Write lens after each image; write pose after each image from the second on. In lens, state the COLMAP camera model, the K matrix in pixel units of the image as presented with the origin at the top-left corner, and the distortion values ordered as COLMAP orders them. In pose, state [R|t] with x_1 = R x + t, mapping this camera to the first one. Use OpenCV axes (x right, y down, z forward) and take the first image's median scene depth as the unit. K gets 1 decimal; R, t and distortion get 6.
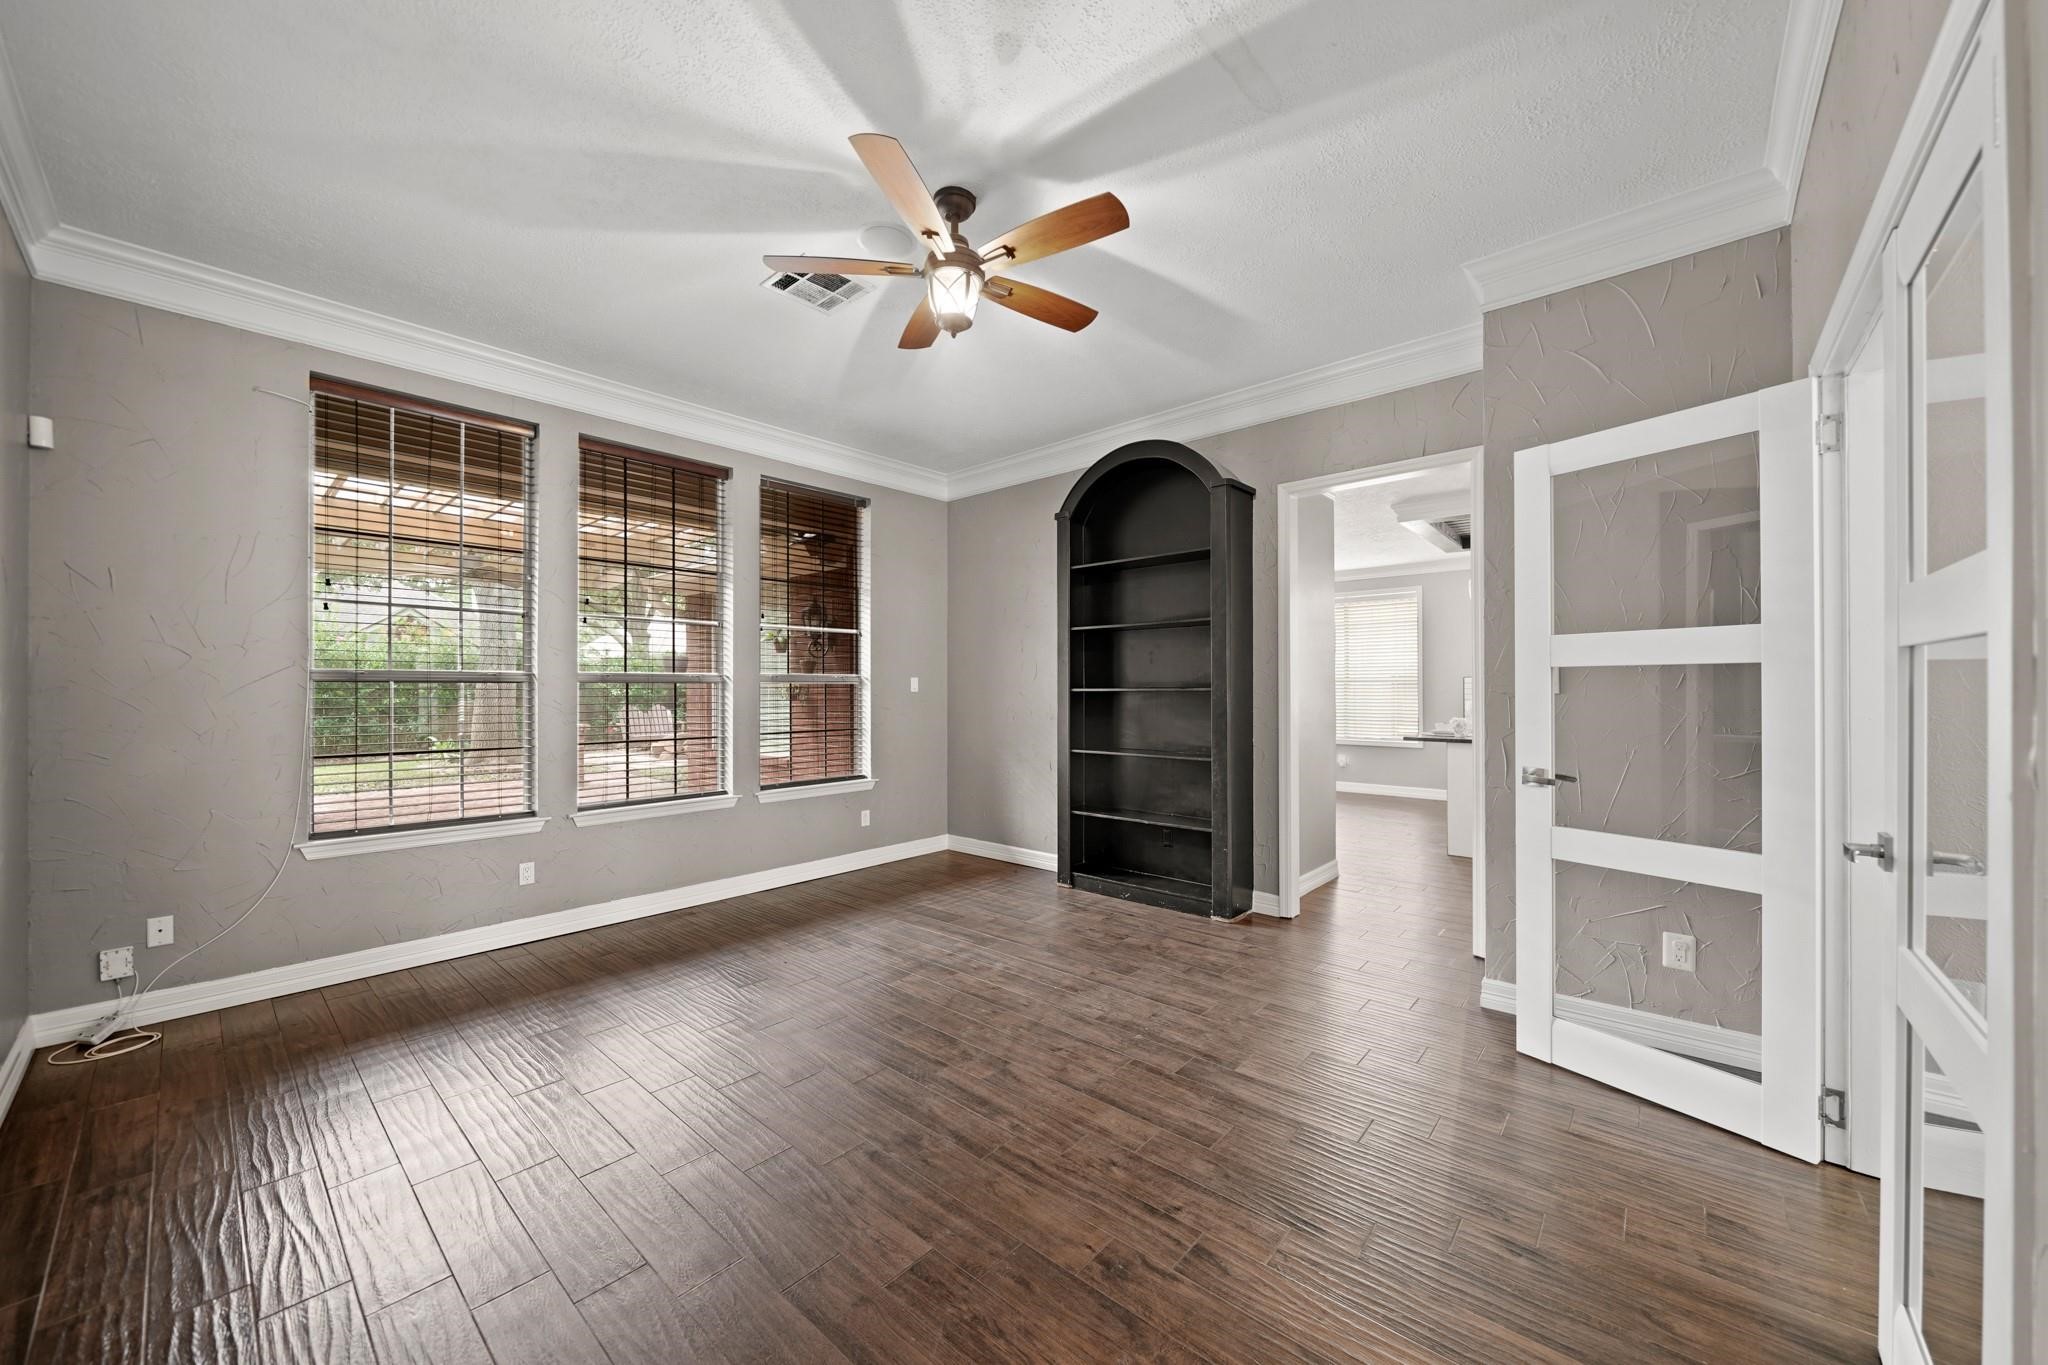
lens RADIAL K [[752.5, 0, 1025.1], [0, 752.5, 692.1], [0, 0, 1]] dist [-0.001915, -0.000013]
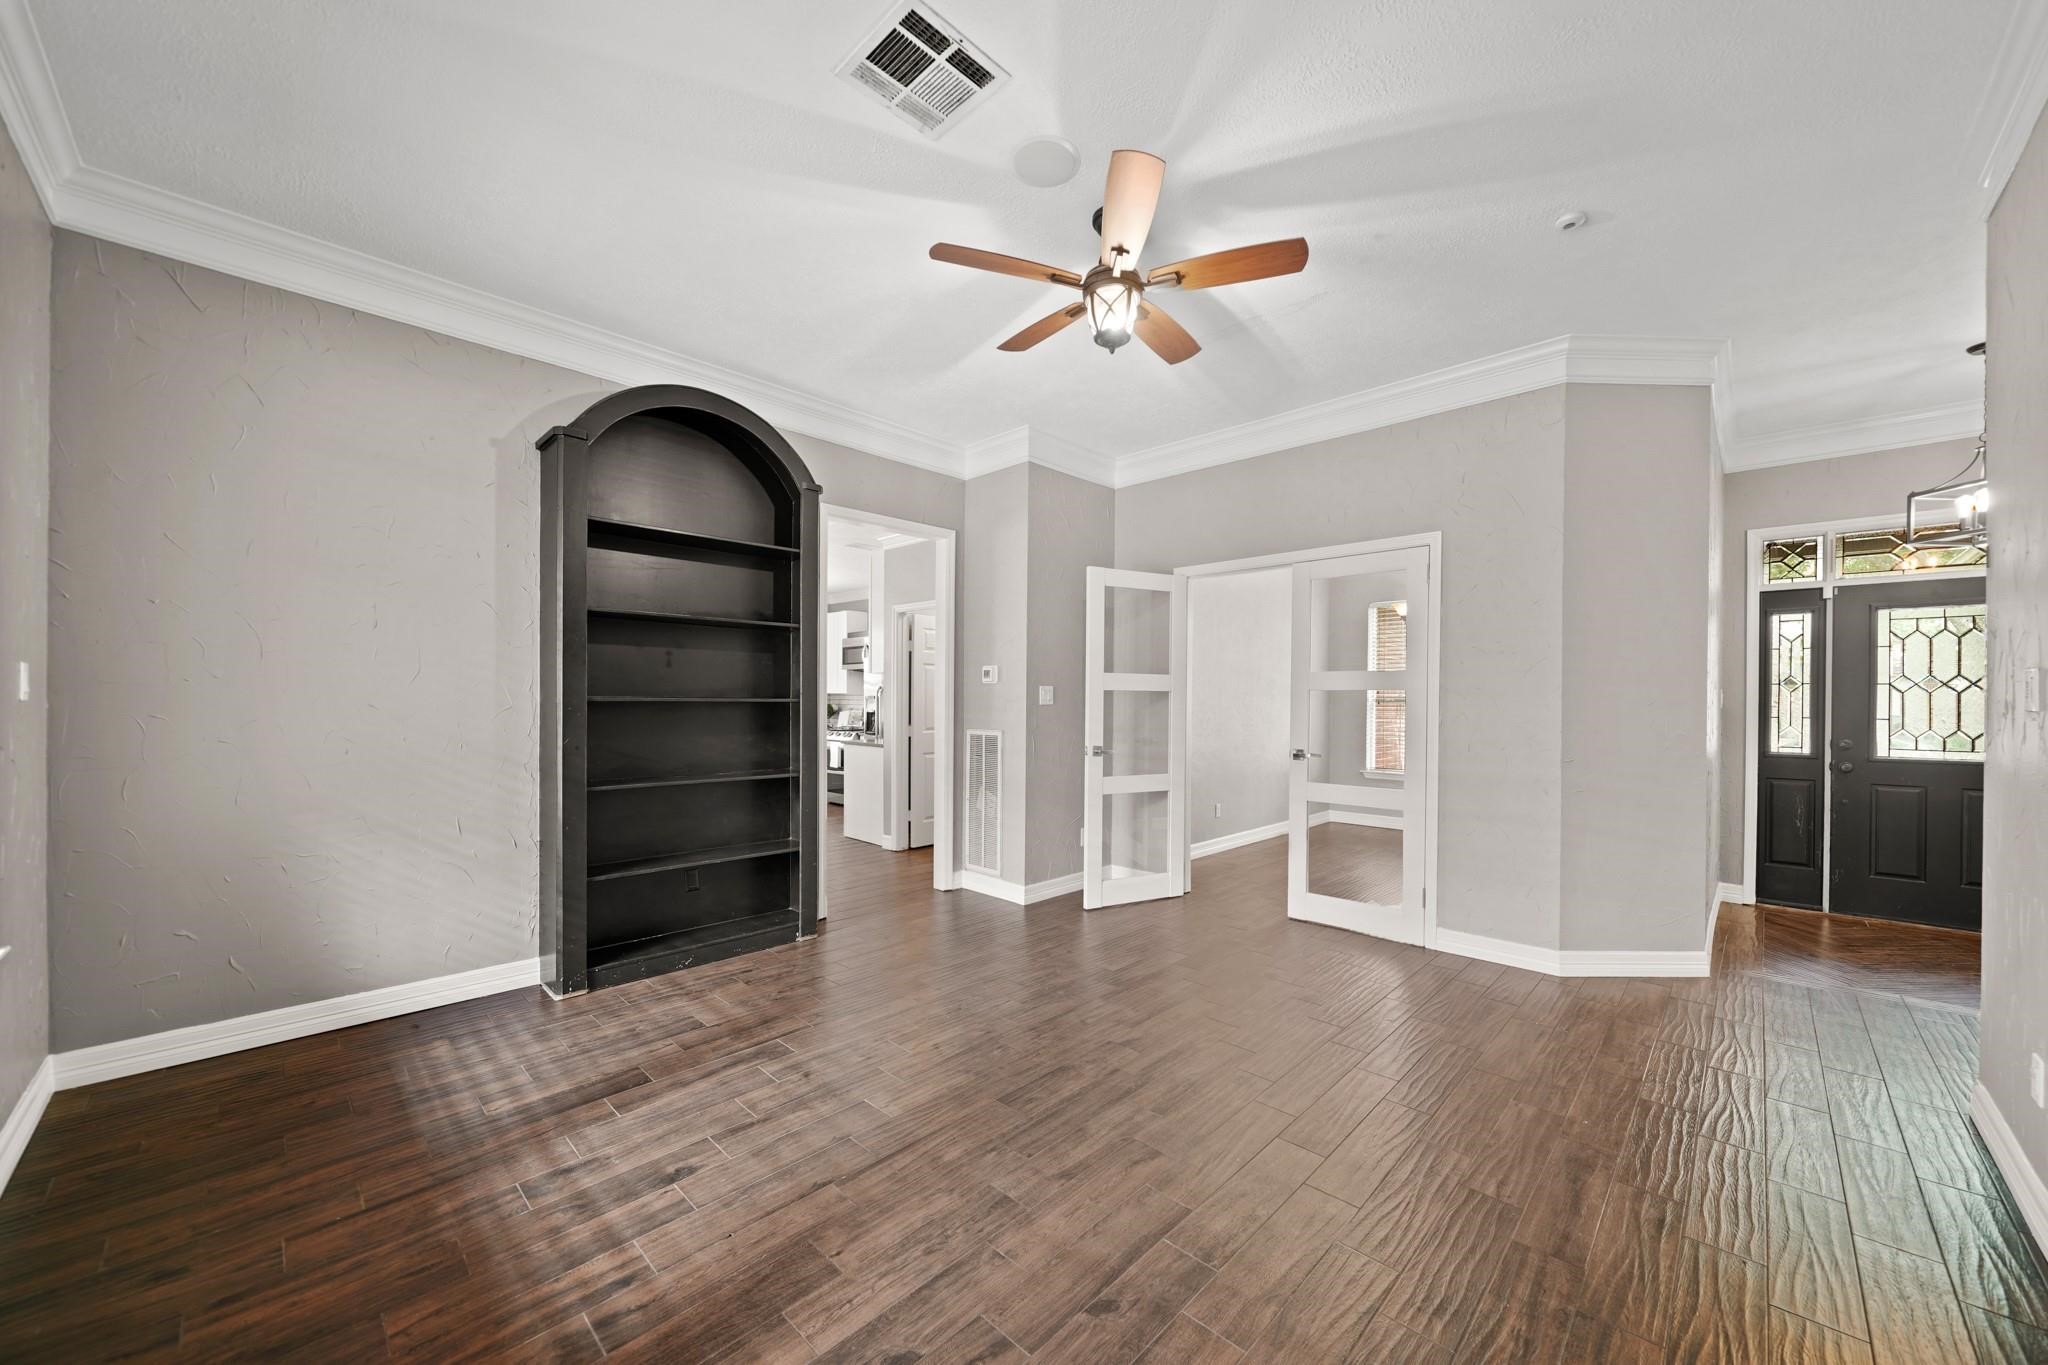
lens RADIAL K [[752.5, 0, 1054.8], [0, 752.5, 703.3], [0, 0, 1]] dist [-0.001915, -0.000013]
pose [[0.030715, -0.001392, 0.999527, -0.709020], [-0.002650, 0.999995, 0.001474, -0.001845], [-0.999525, -0.002694, 0.030711, 0.662421]]
